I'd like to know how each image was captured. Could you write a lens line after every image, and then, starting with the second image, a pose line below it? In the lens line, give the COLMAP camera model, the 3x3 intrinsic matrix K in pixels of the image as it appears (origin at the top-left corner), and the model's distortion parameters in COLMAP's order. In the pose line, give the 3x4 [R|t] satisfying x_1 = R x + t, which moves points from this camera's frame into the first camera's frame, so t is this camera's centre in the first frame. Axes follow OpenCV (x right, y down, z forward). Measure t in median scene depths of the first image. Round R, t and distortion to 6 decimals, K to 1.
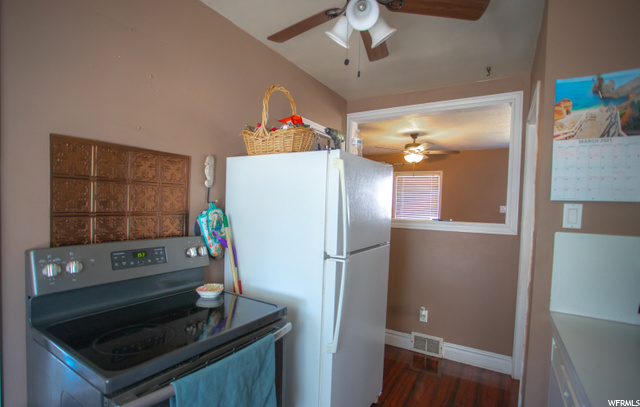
lens RADIAL K [[304.9, 0, 318.4], [0, 304.9, 207.3], [0, 0, 1]] dist [-0.001304, -0.000335]
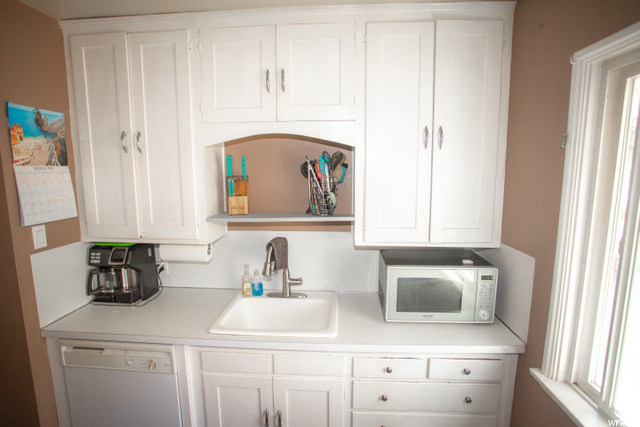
lens RADIAL K [[322.1, 0, 319.5], [0, 322.1, 215.9], [0, 0, 1]] dist [-0.005520, 0.001669]
pose [[-0.462814, -0.163807, 0.871189, -0.617804], [0.003422, 0.982441, 0.186543, -0.257023], [-0.886449, 0.089316, -0.454127, 0.633981]]
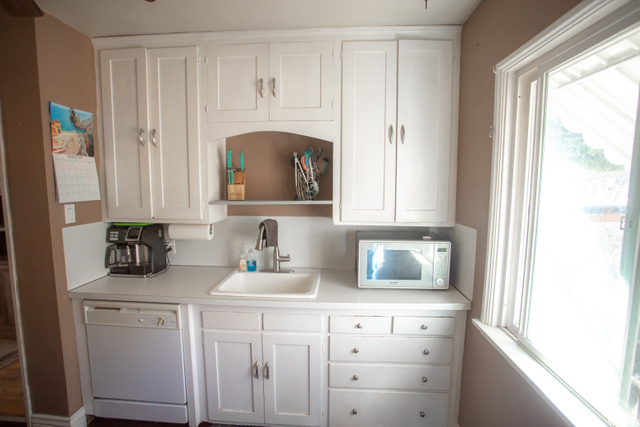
lens RADIAL K [[309.9, 0, 318.1], [0, 309.9, 215.1], [0, 0, 1]] dist [-0.001246, 0.000150]
pose [[-0.462497, -0.133194, 0.876559, -0.829689], [-0.003225, 0.988898, 0.148562, -0.167285], [-0.886615, 0.065882, -0.457792, 0.670824]]
